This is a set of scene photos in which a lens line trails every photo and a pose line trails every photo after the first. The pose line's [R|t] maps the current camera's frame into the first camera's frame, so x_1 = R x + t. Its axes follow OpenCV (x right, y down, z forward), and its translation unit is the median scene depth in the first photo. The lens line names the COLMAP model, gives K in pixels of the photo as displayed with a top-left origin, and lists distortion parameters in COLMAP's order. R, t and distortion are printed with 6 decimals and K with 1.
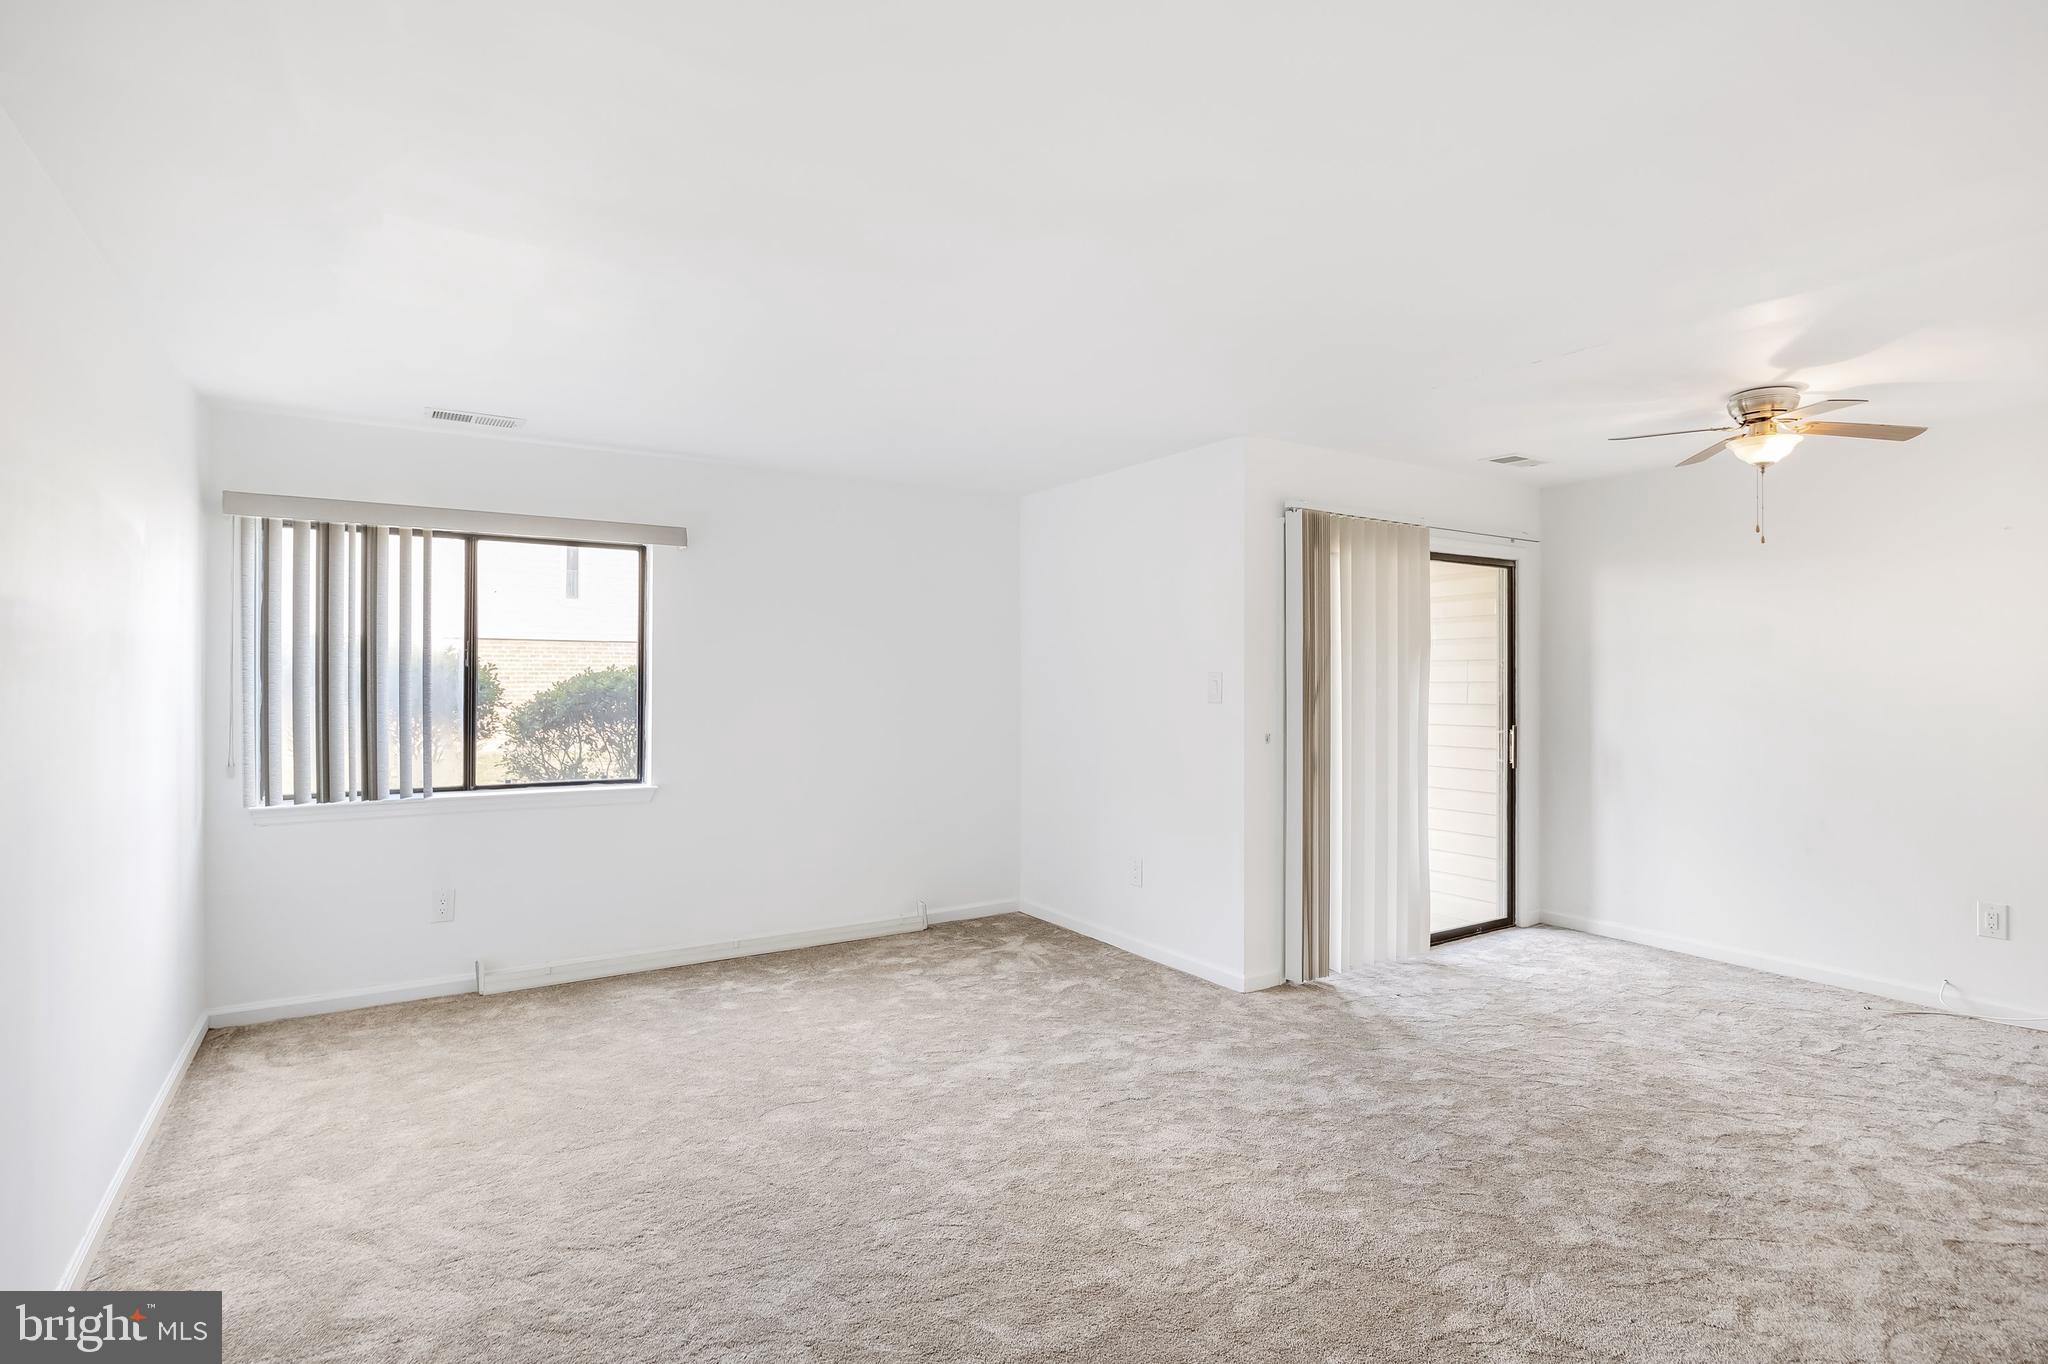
lens RADIAL K [[1036.4, 0, 1024.0], [0, 1036.4, 682.0], [0, 0, 1]] dist [0.000315, 0.000365]
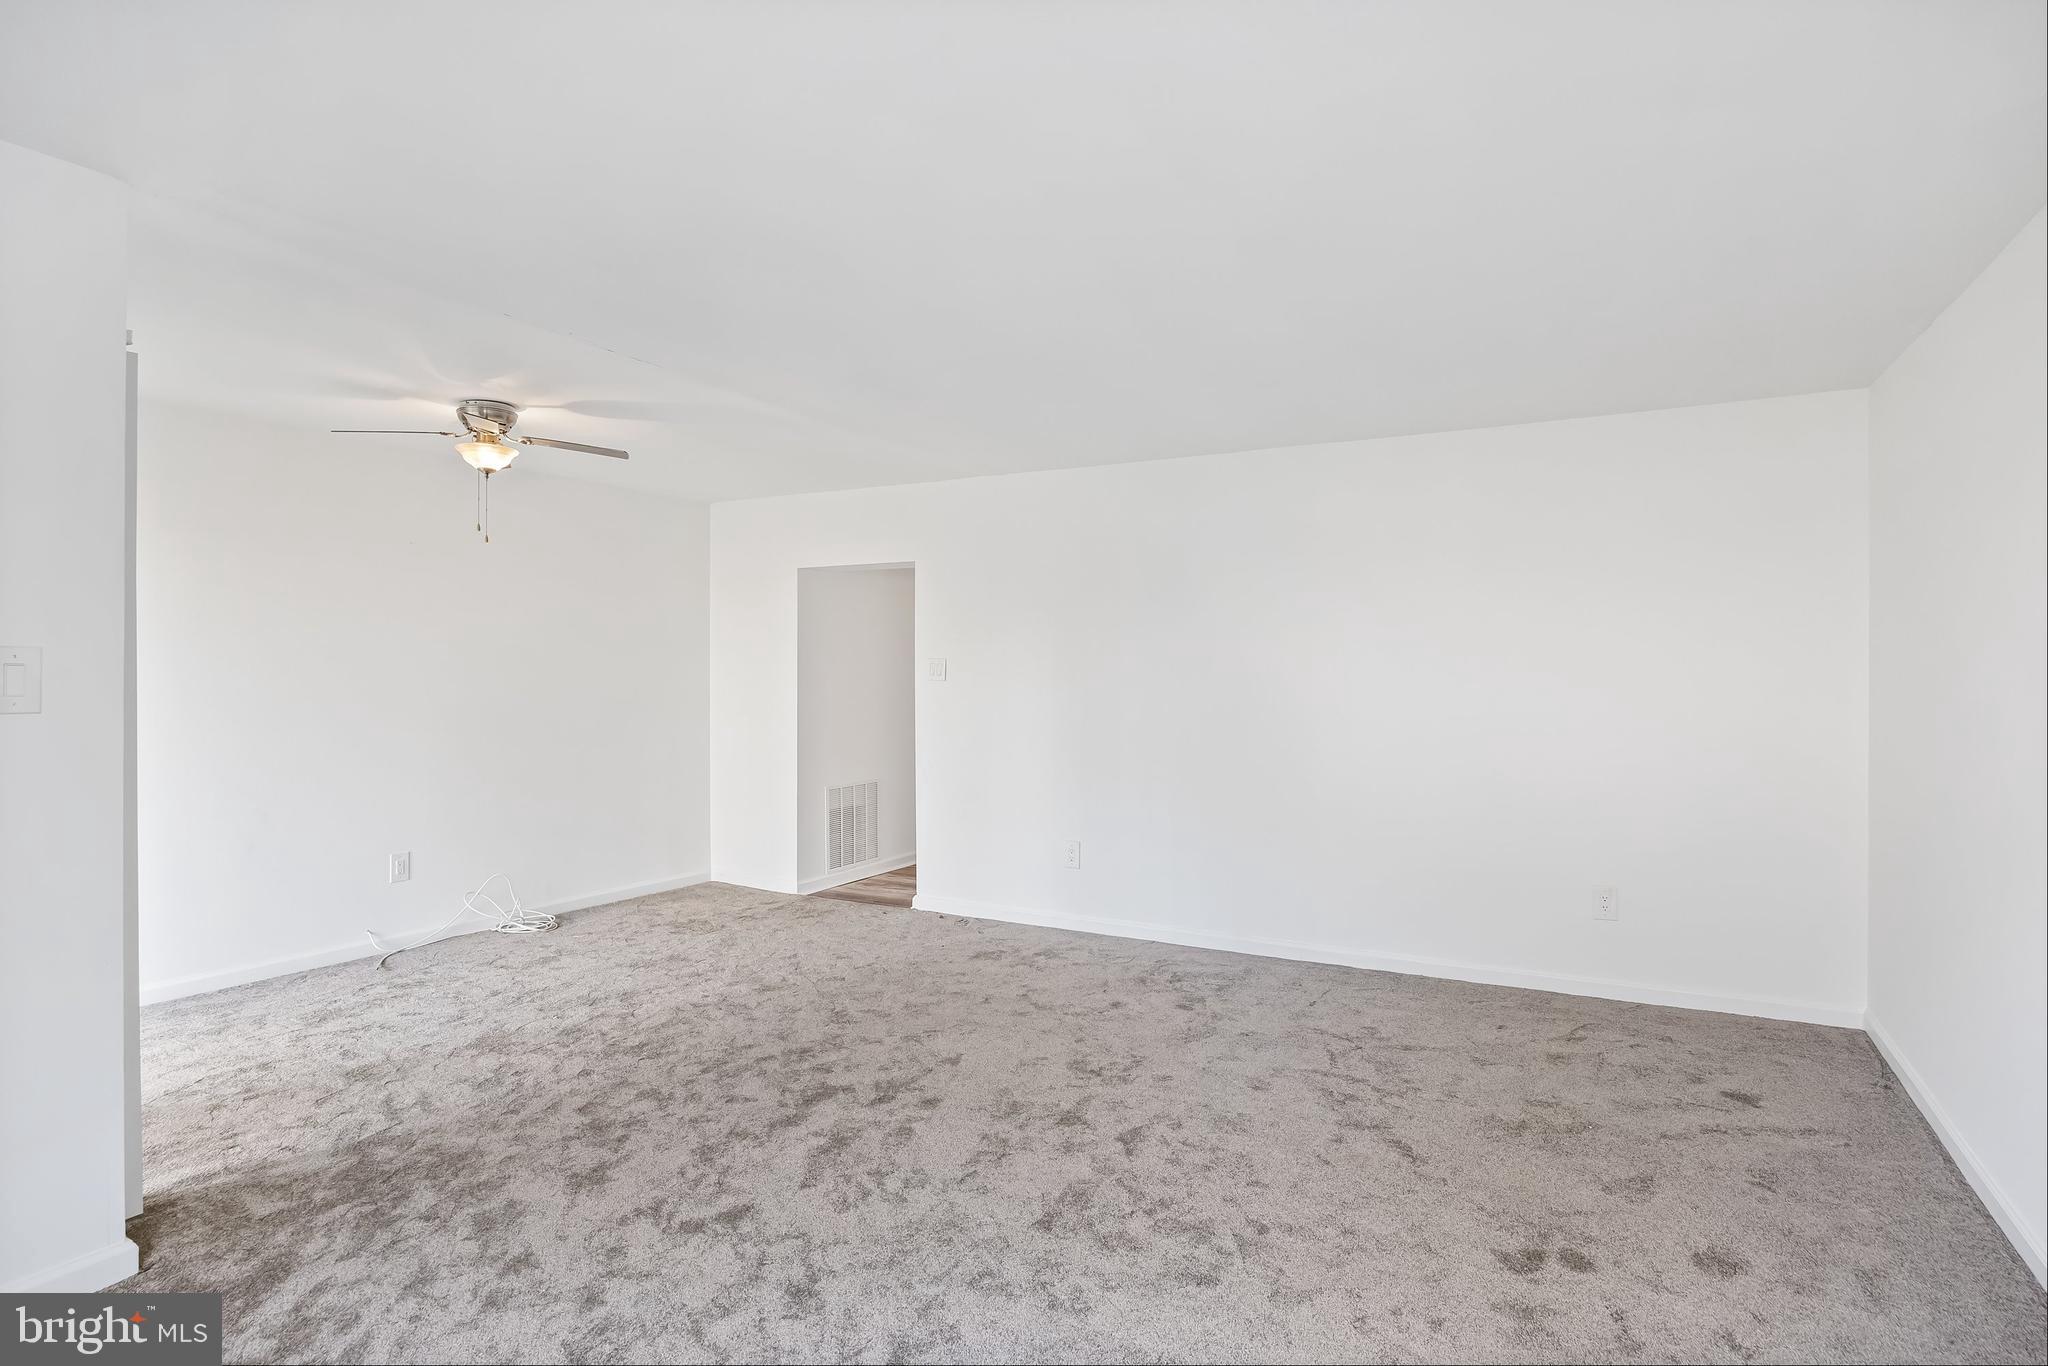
lens RADIAL K [[1036.4, 0, 1024.0], [0, 1036.4, 683.0], [0, 0, 1]] dist [0.000315, 0.000365]
pose [[-0.467967, -0.003019, 0.883741, -0.526127], [0.005661, 0.999963, 0.006413, 0.012190], [-0.883728, 0.008004, -0.467933, 1.015878]]
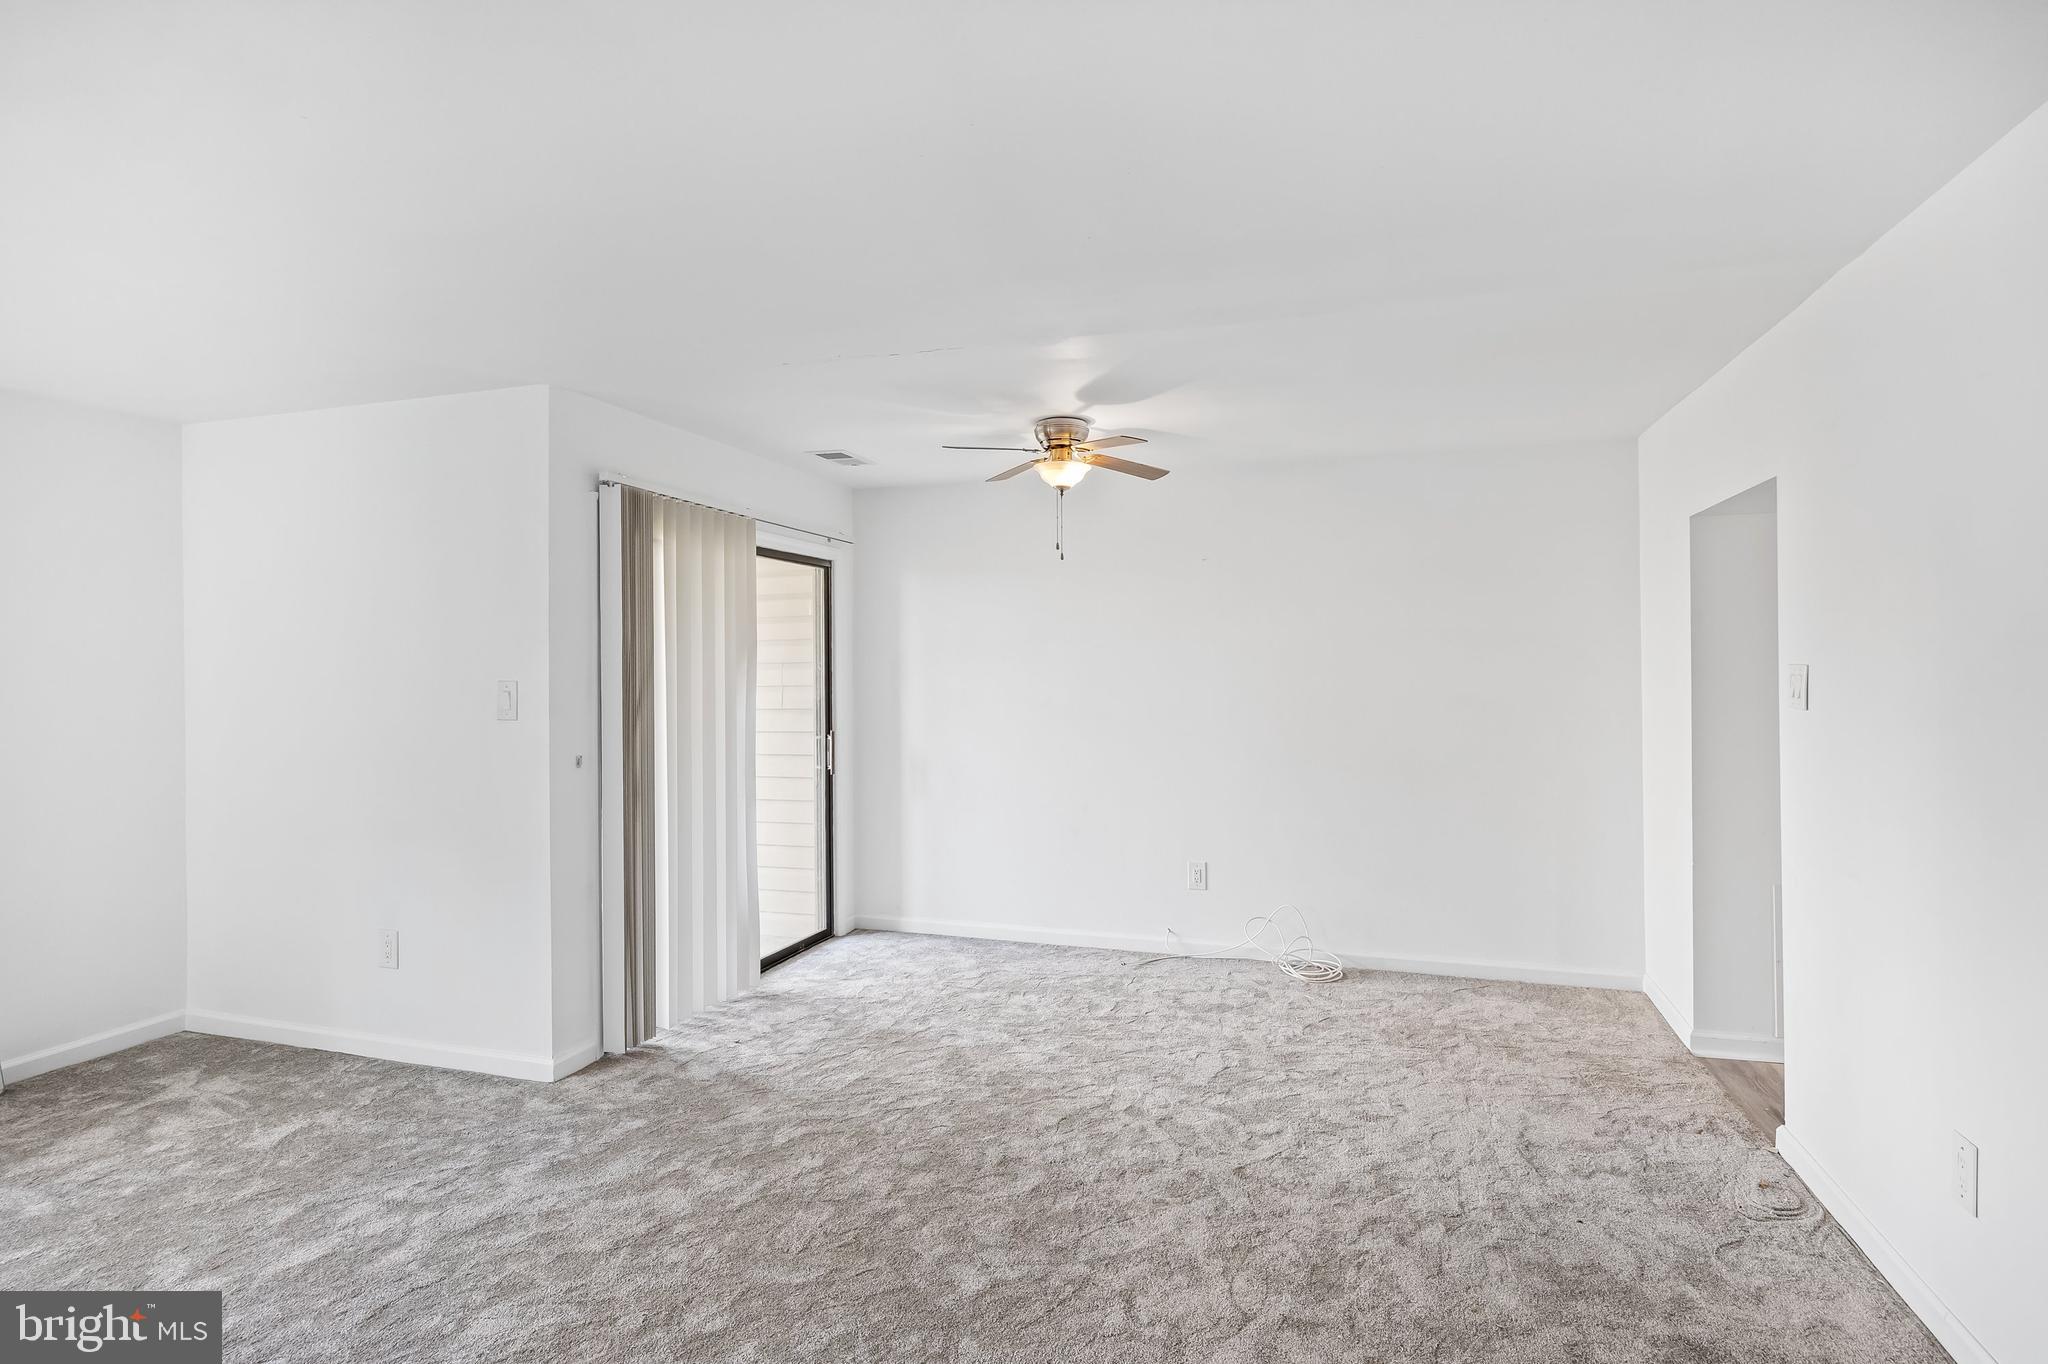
lens RADIAL K [[1077.9, 0, 1049.4], [0, 1077.9, 670.4], [0, 0, 1]] dist [-0.011304, 0.000412]
pose [[0.766992, -0.003835, 0.641645, -0.027914], [0.008632, 0.999953, -0.004341, -0.012041], [-0.641598, 0.008868, 0.766990, 0.137879]]
